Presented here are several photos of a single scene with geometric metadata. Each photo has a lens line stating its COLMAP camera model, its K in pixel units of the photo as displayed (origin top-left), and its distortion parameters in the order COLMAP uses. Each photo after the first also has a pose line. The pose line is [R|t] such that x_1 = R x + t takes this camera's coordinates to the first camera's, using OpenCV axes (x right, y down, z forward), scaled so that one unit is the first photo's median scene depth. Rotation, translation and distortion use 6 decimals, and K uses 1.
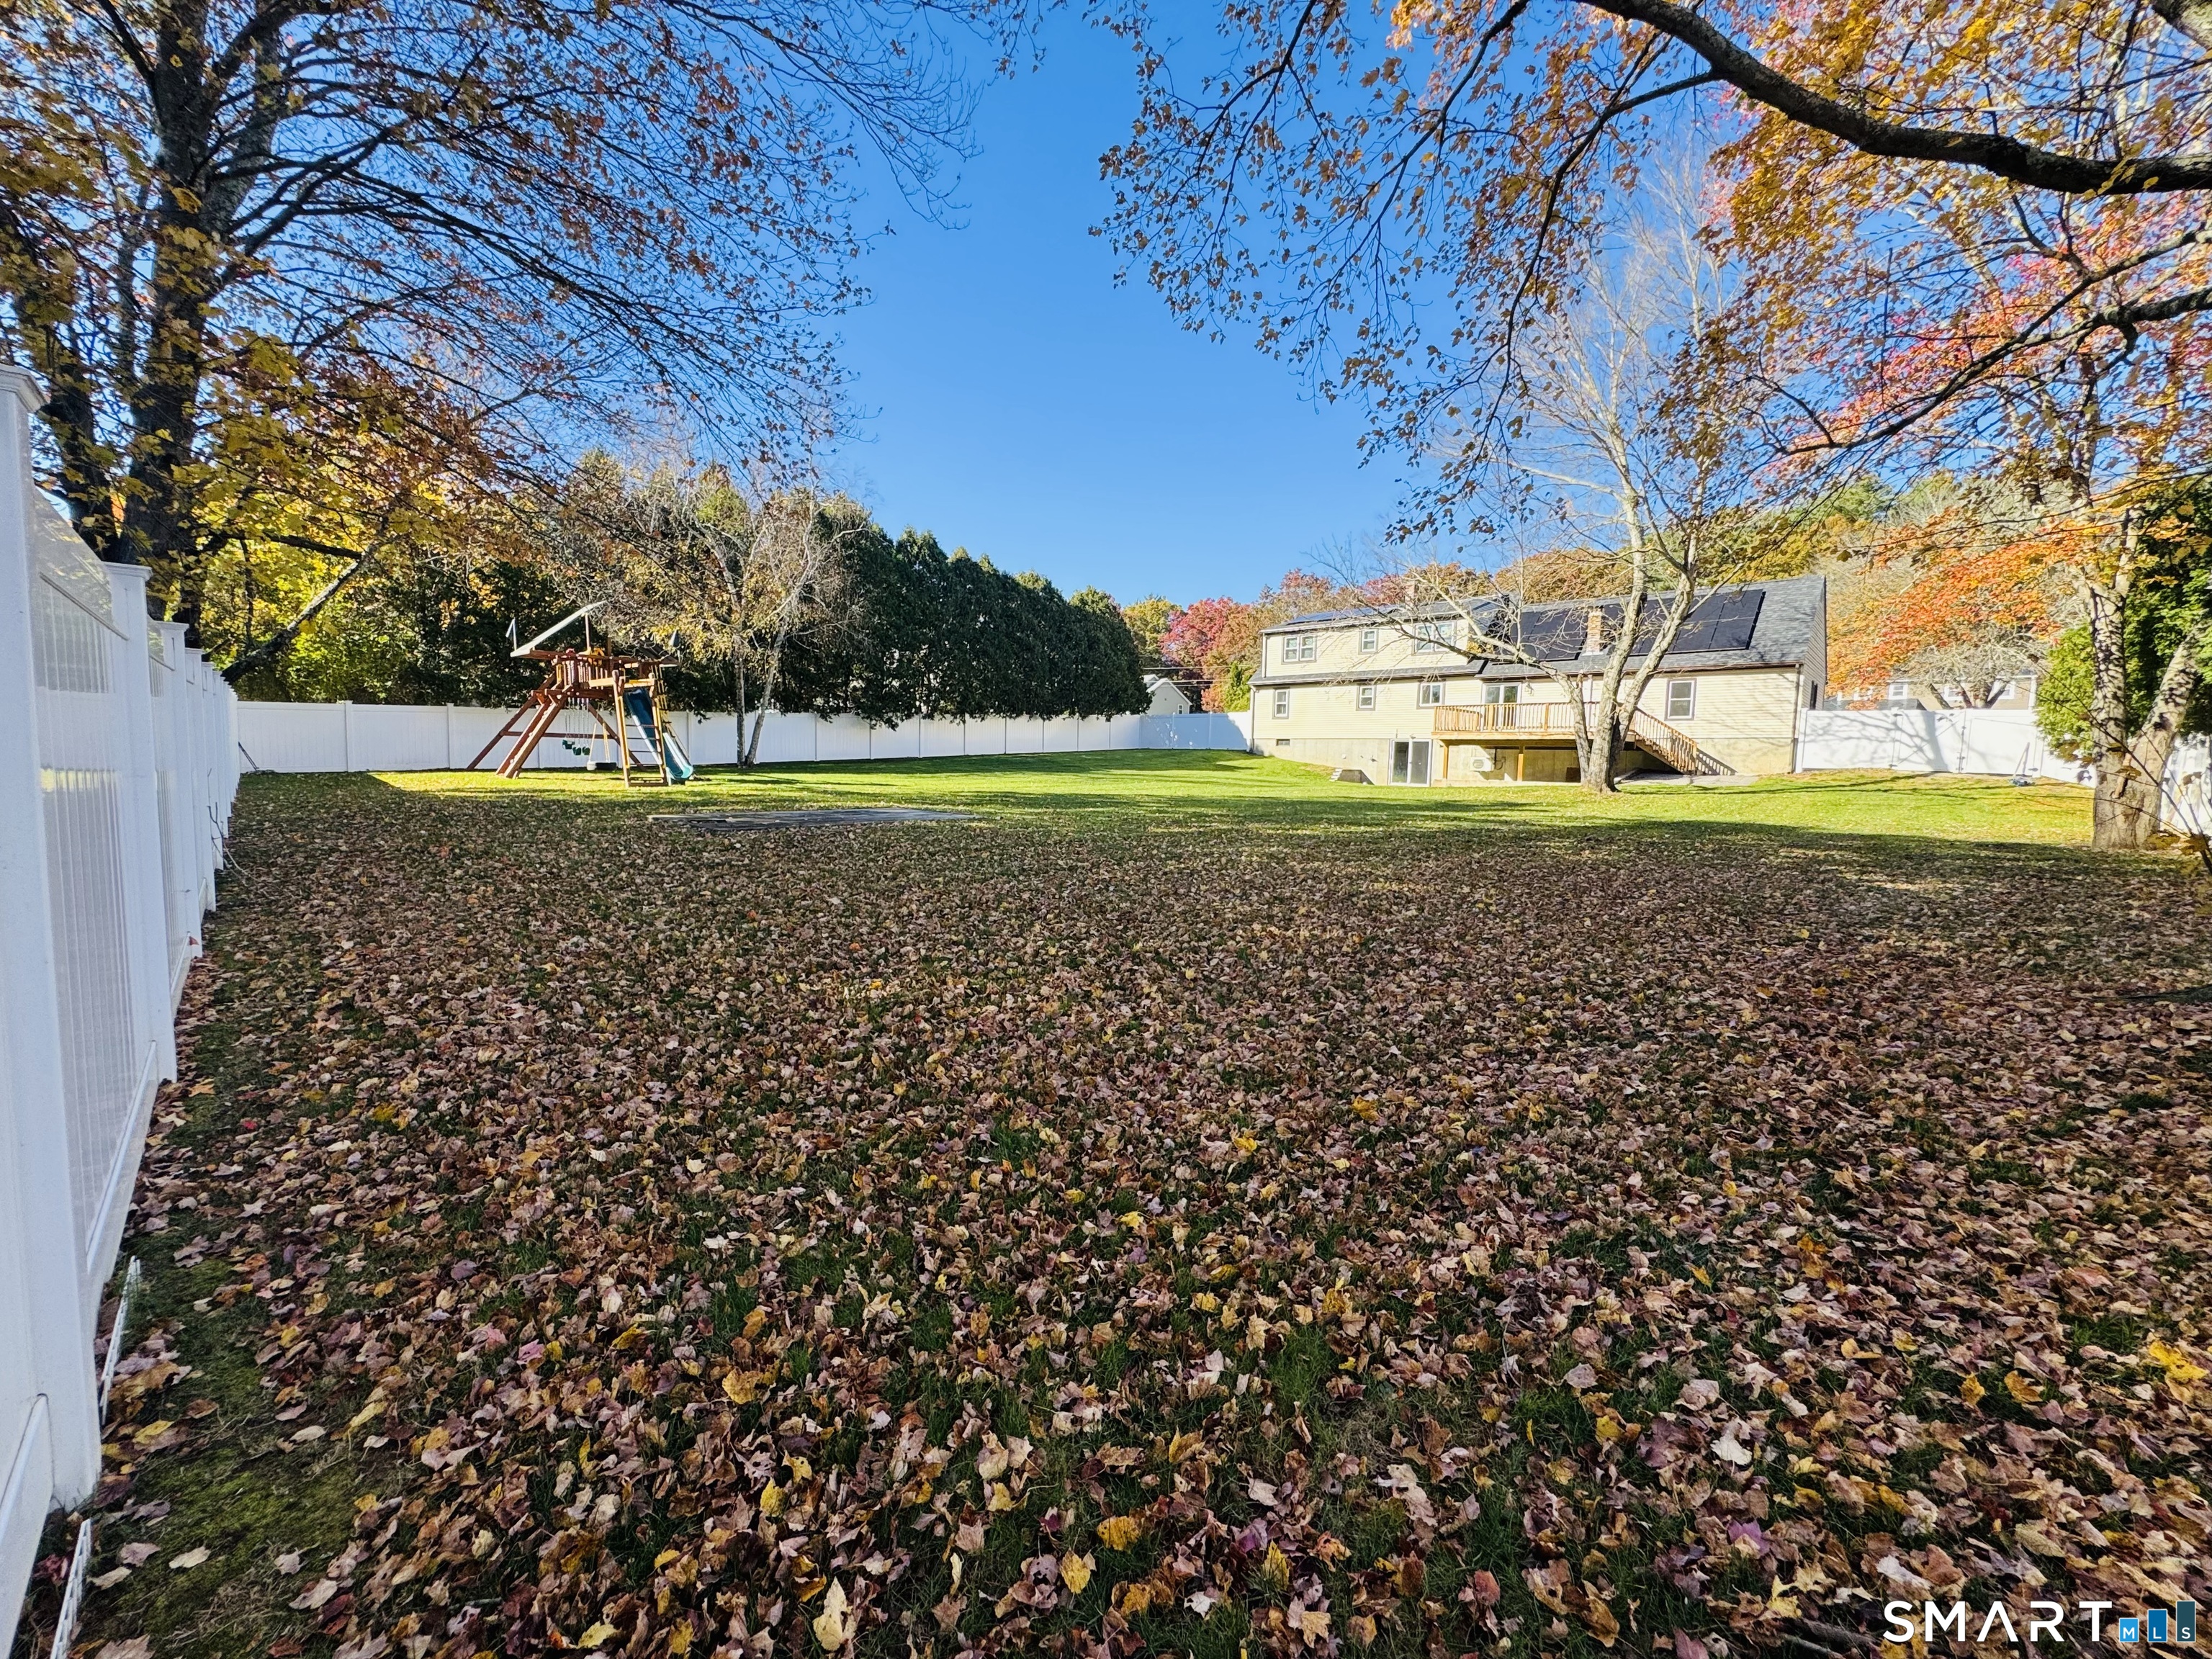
lens RADIAL K [[878.6, 0, 1103.7], [0, 878.6, 829.2], [0, 0, 1]] dist [0.000267, 0.000004]
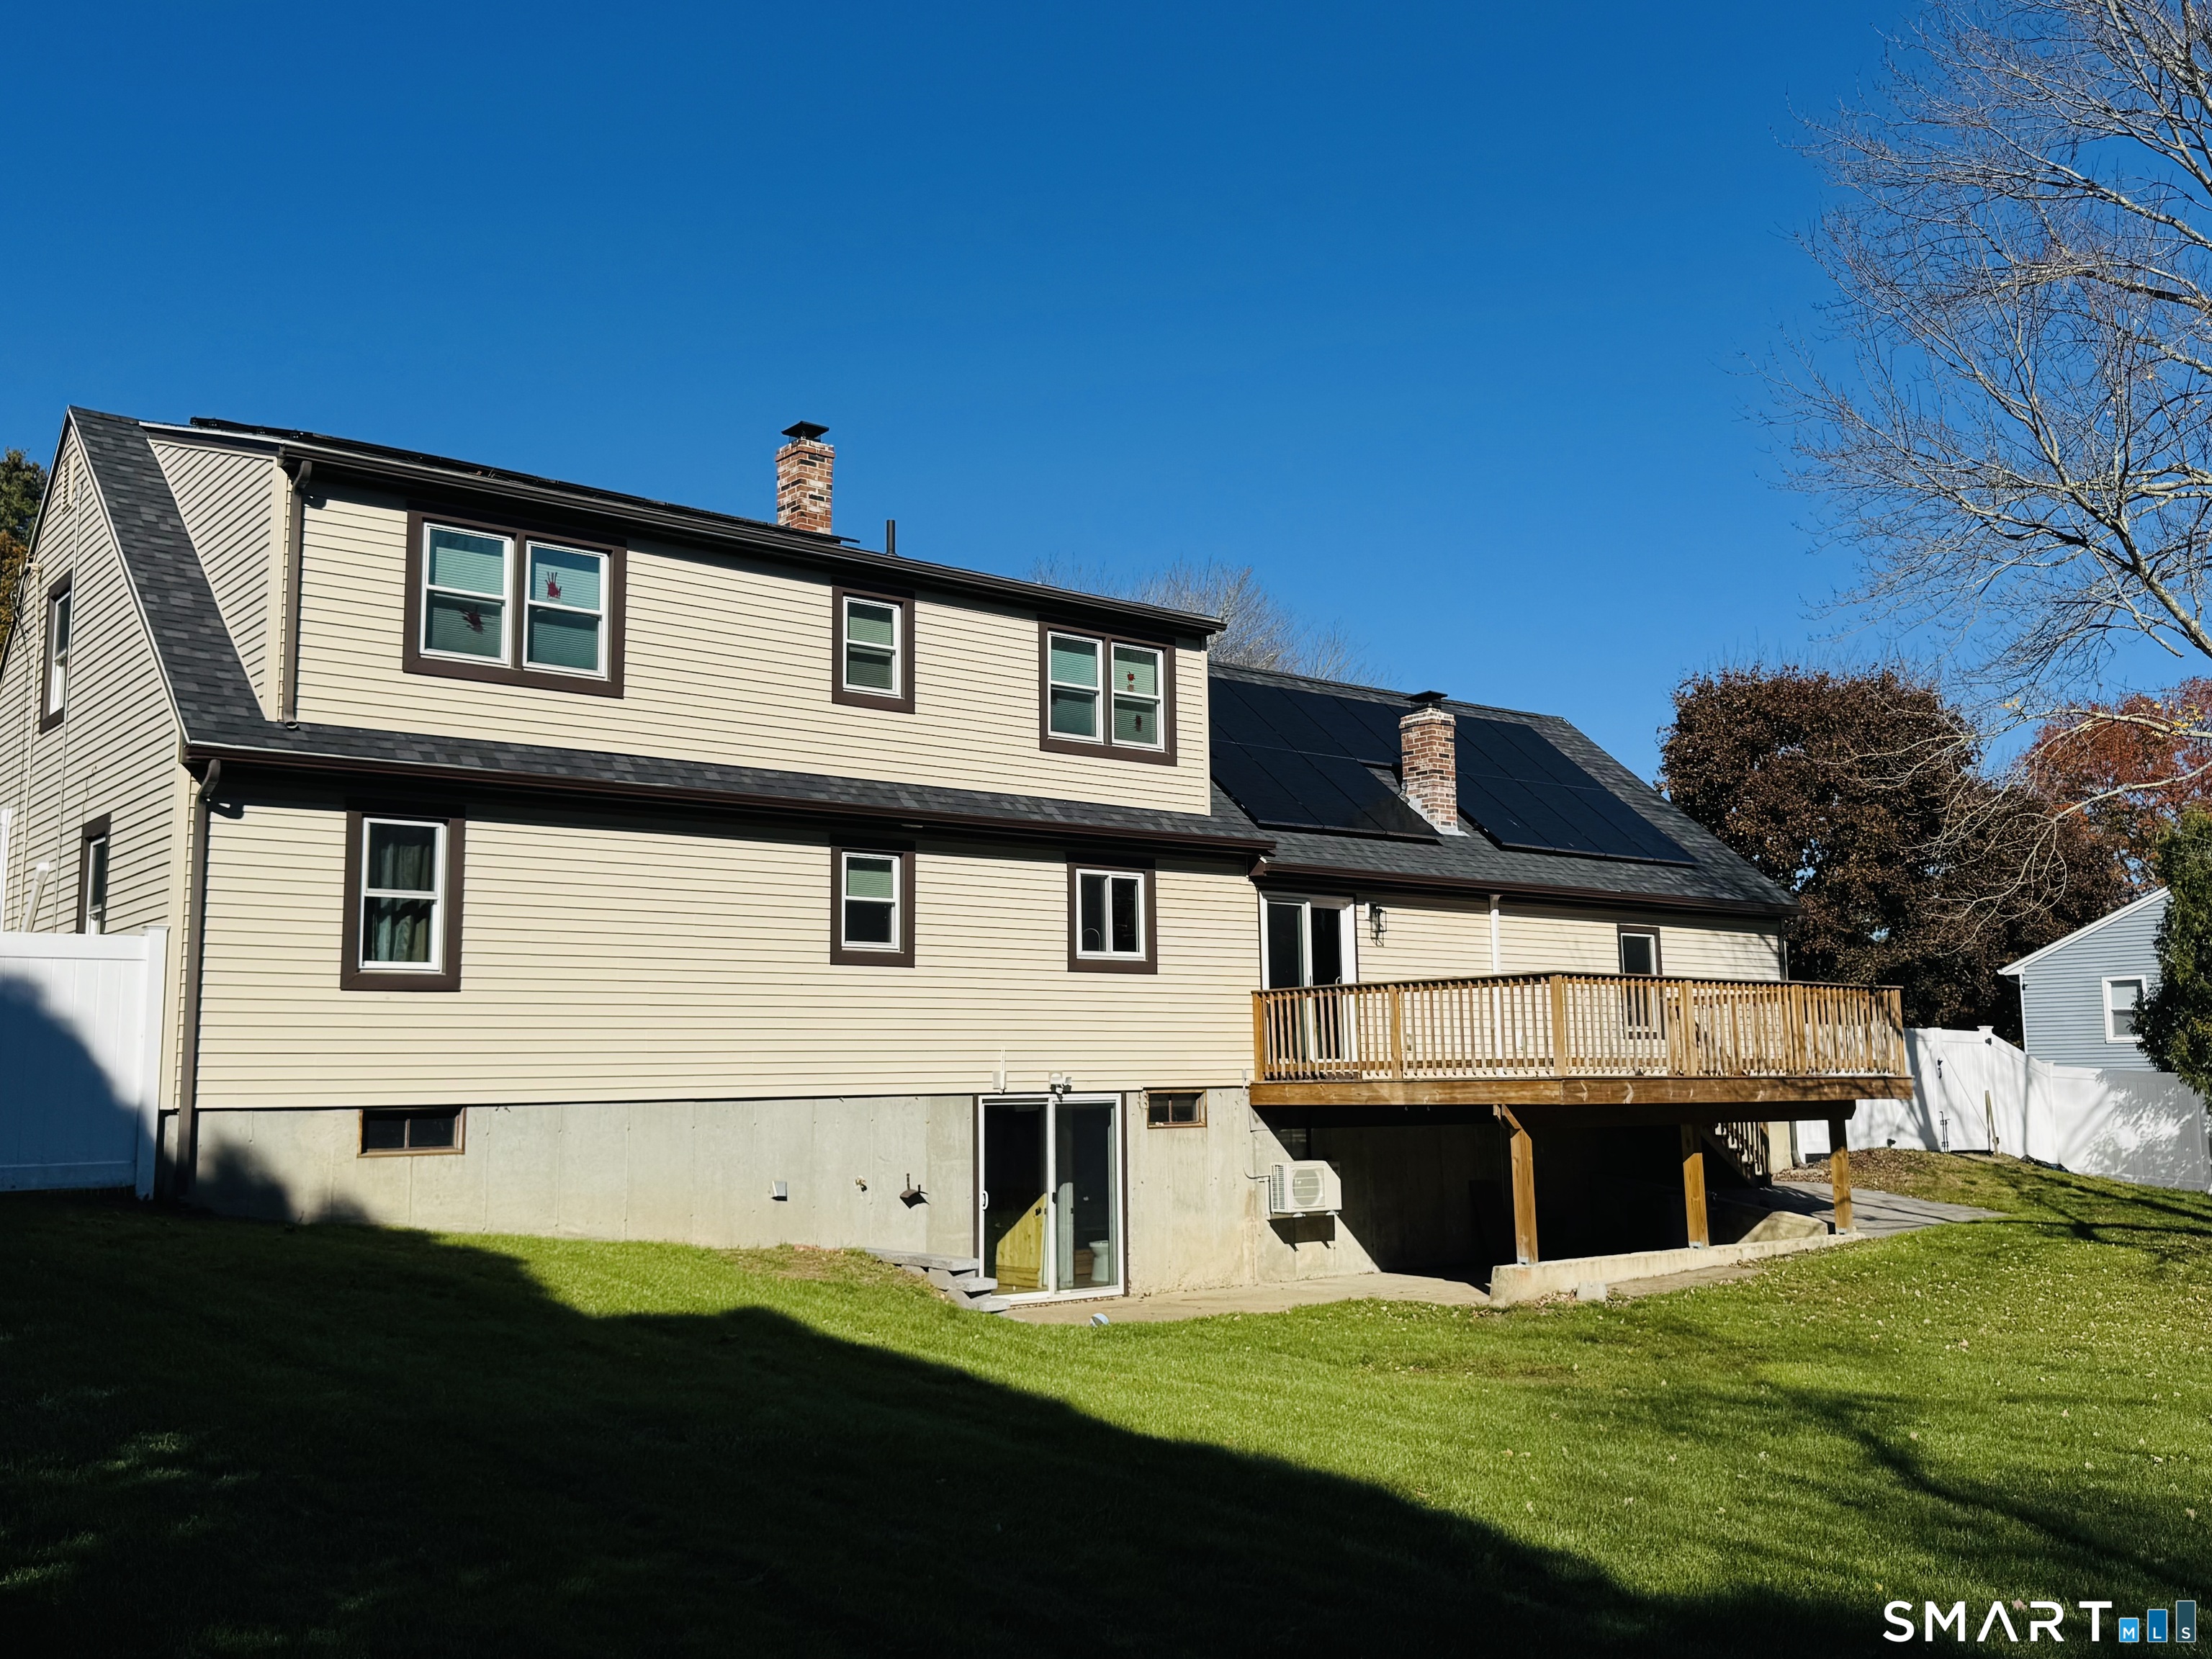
lens RADIAL K [[1989.2, 0, 1105.4], [0, 1989.2, 827.0], [0, 0, 1]] dist [0.002835, 0.000311]
pose [[0.919123, 0.045484, 0.391337, 0.141924], [0.041619, 0.976546, -0.211250, -0.056108], [-0.391767, 0.210452, 0.895672, 0.475723]]
